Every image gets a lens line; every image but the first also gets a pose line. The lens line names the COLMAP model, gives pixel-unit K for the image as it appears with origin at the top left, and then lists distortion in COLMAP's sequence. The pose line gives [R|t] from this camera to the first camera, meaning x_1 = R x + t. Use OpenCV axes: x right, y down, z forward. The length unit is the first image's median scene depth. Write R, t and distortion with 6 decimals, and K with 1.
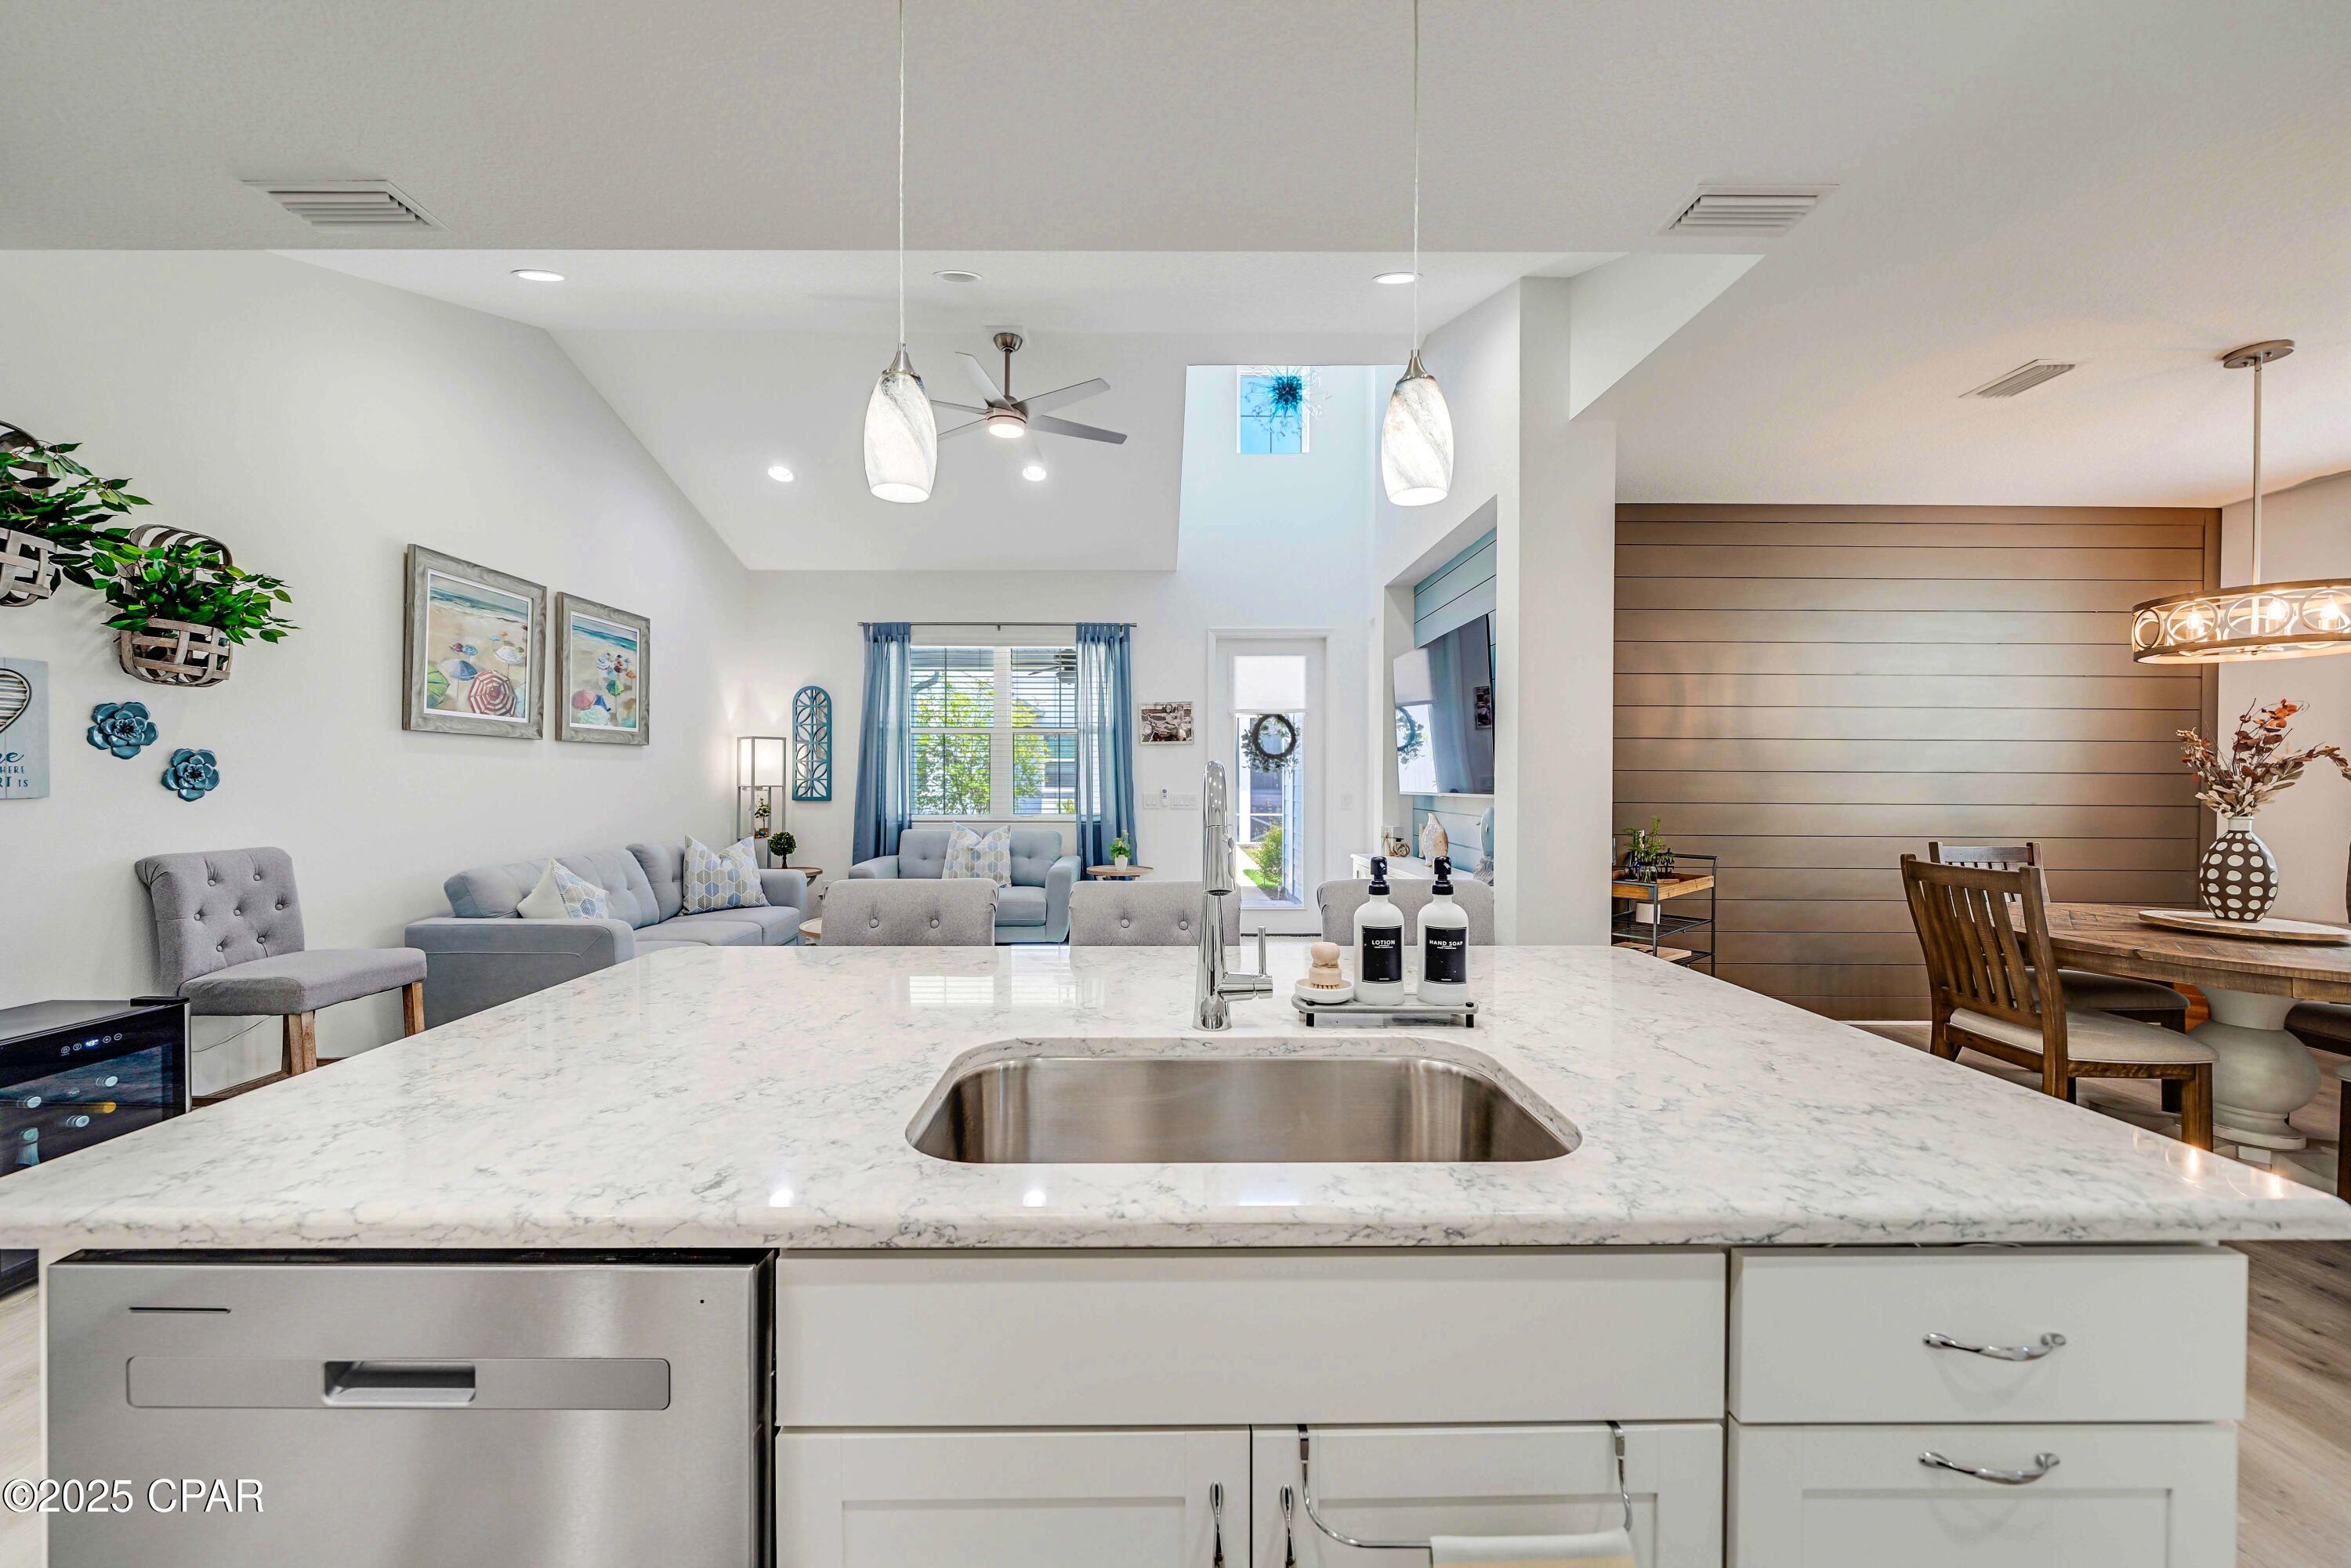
lens RADIAL K [[868.5, 0, 1150.7], [0, 868.5, 784.6], [0, 0, 1]] dist [-0.004605, 0.000885]
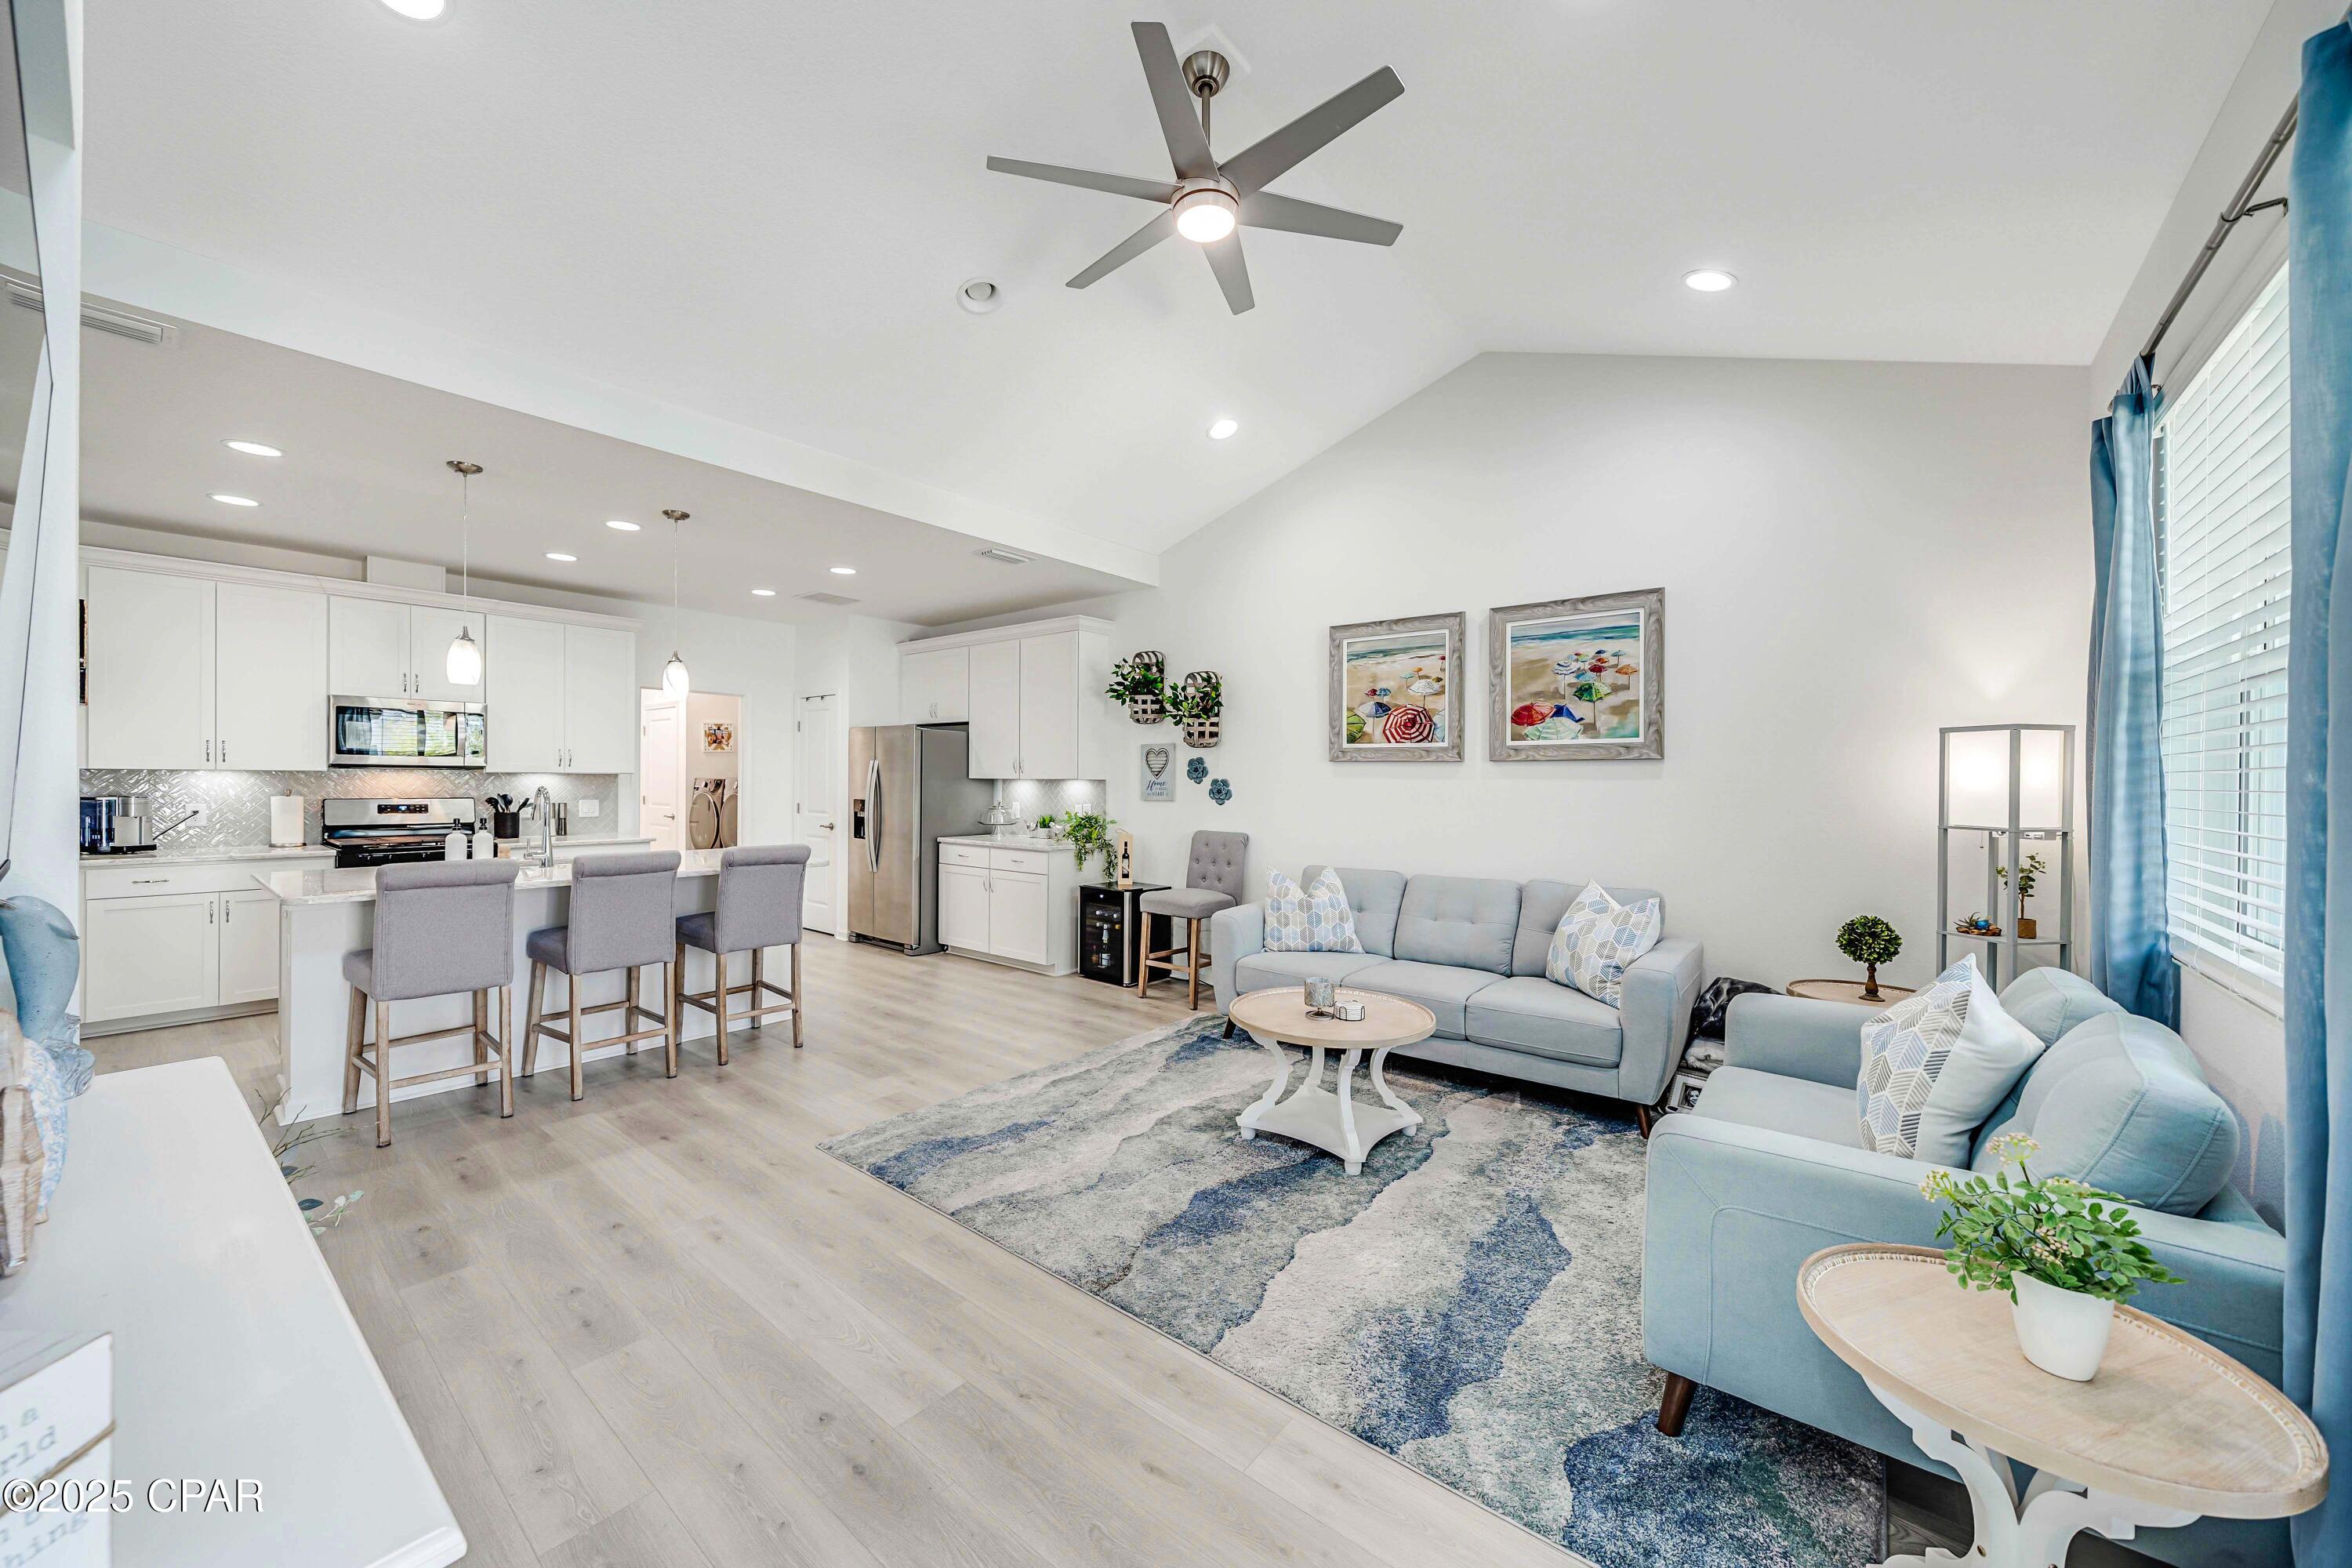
lens RADIAL K [[868.9, 0, 1162.2], [0, 868.9, 792.2], [0, 0, 1]] dist [-0.004605, 0.000885]
pose [[-0.641317, 0.004301, -0.767264, 0.271097], [-0.015409, 0.999710, 0.018484, -0.024716], [0.767121, 0.023677, -0.641065, 1.188943]]
